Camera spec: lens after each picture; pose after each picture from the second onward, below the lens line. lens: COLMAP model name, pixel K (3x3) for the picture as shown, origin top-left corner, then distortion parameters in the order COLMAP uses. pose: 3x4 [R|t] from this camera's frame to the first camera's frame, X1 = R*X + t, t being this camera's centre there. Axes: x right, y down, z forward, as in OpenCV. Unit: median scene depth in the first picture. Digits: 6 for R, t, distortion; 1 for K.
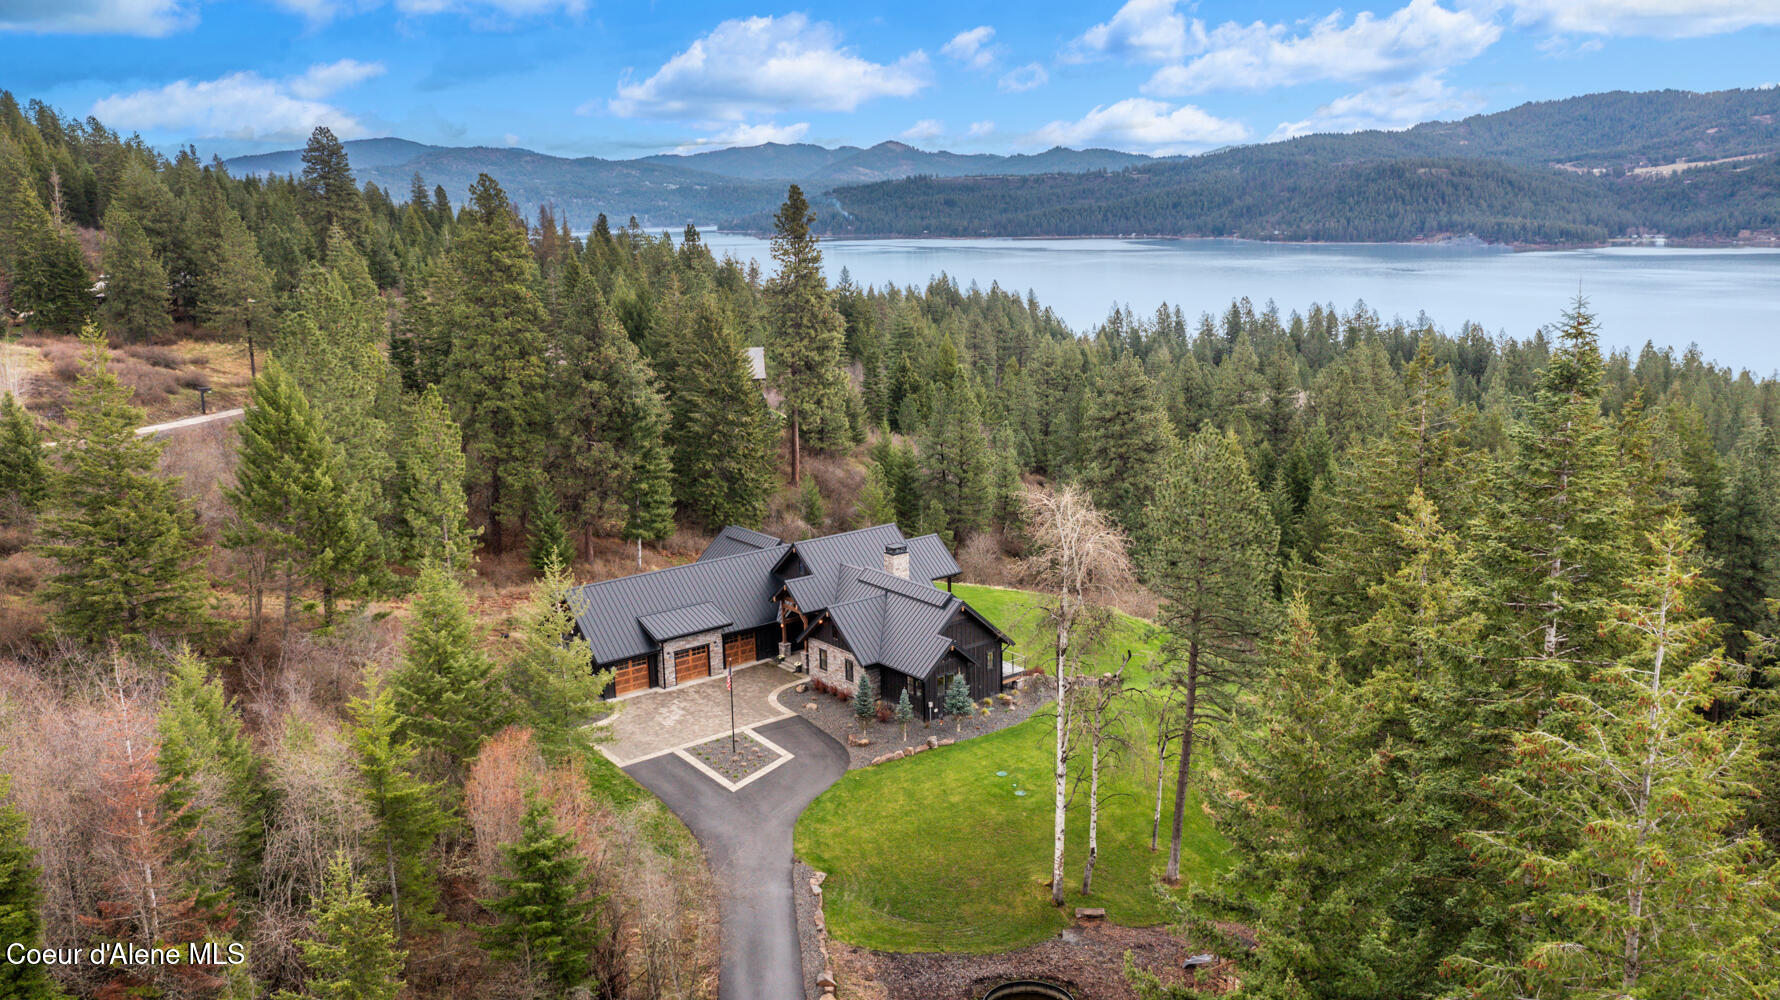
lens RADIAL K [[1404.6, 0, 890.0], [0, 1404.6, 500.0], [0, 0, 1]] dist [-0.004001, 0.003120]
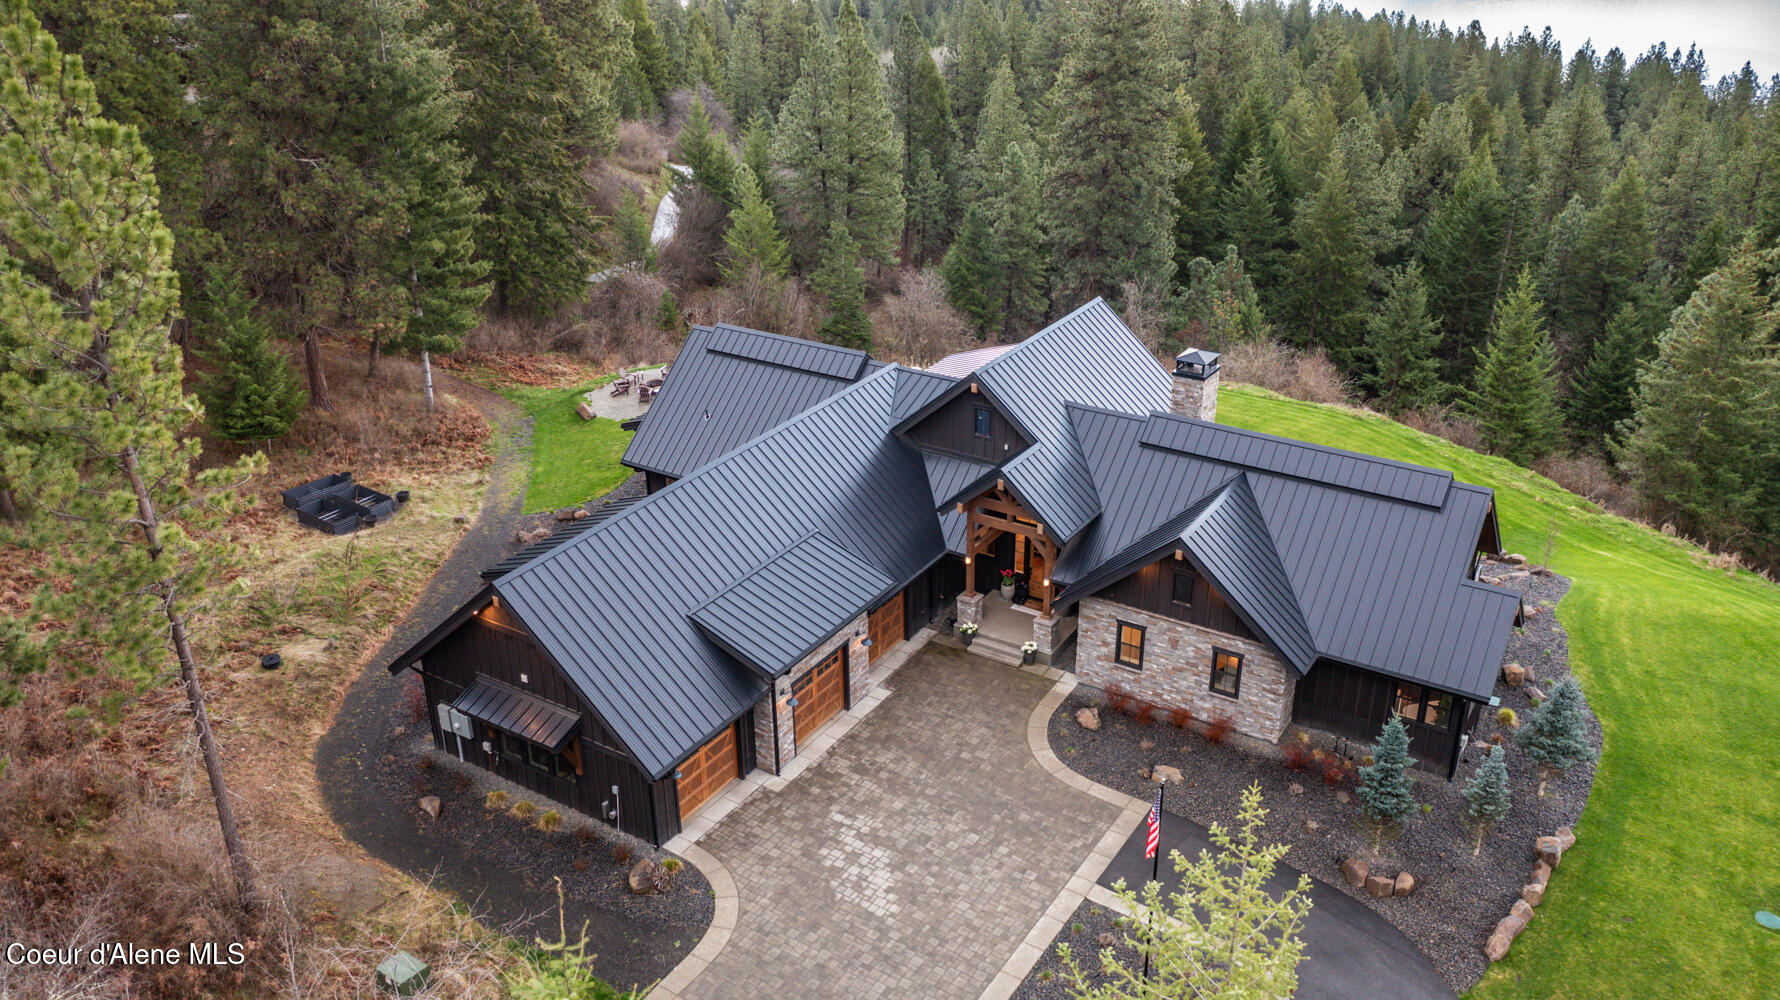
lens RADIAL K [[1404.6, 0, 890.0], [0, 1404.6, 500.0], [0, 0, 1]] dist [-0.004001, 0.003120]
pose [[0.944559, -0.131231, 0.300977, -0.237521], [0.061816, 0.971339, 0.229520, -0.033448], [-0.322471, -0.198190, 0.925599, 0.617793]]
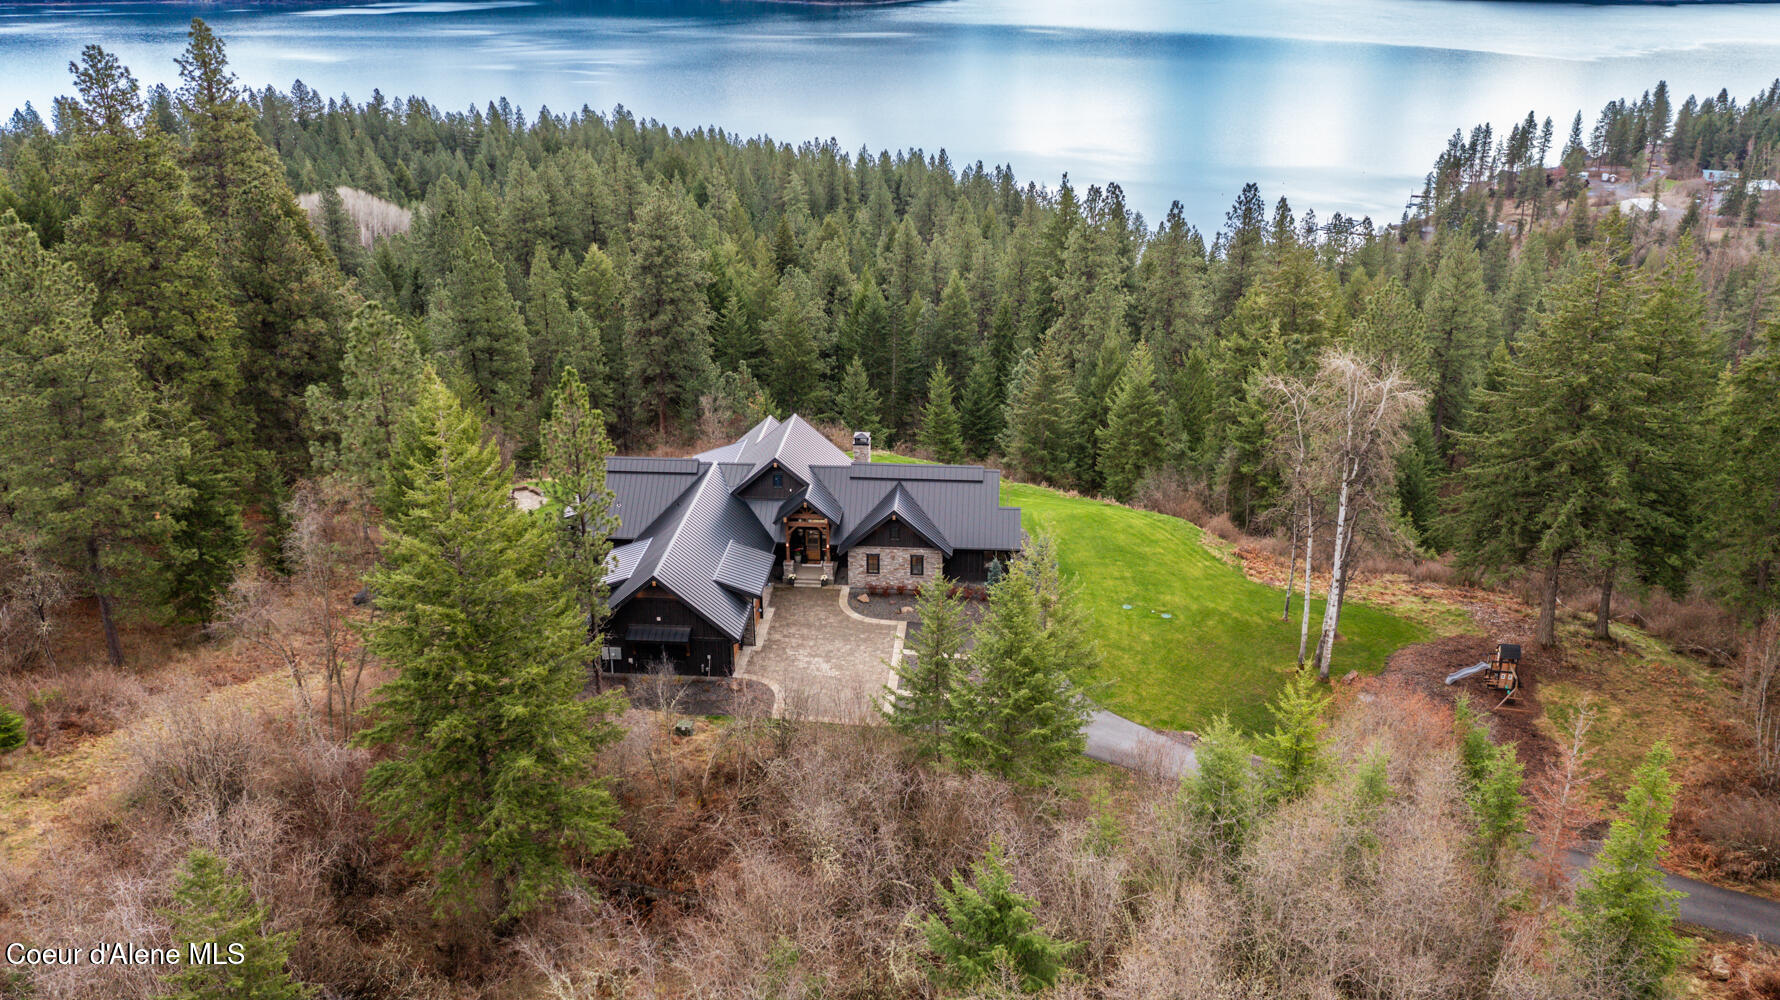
lens RADIAL K [[1404.6, 0, 890.0], [0, 1404.6, 500.0], [0, 0, 1]] dist [-0.004001, 0.003120]
pose [[0.681847, -0.261729, 0.683069, -0.690214], [0.146026, 0.963704, 0.223496, -0.146380], [-0.716772, -0.052644, 0.695318, 0.298383]]
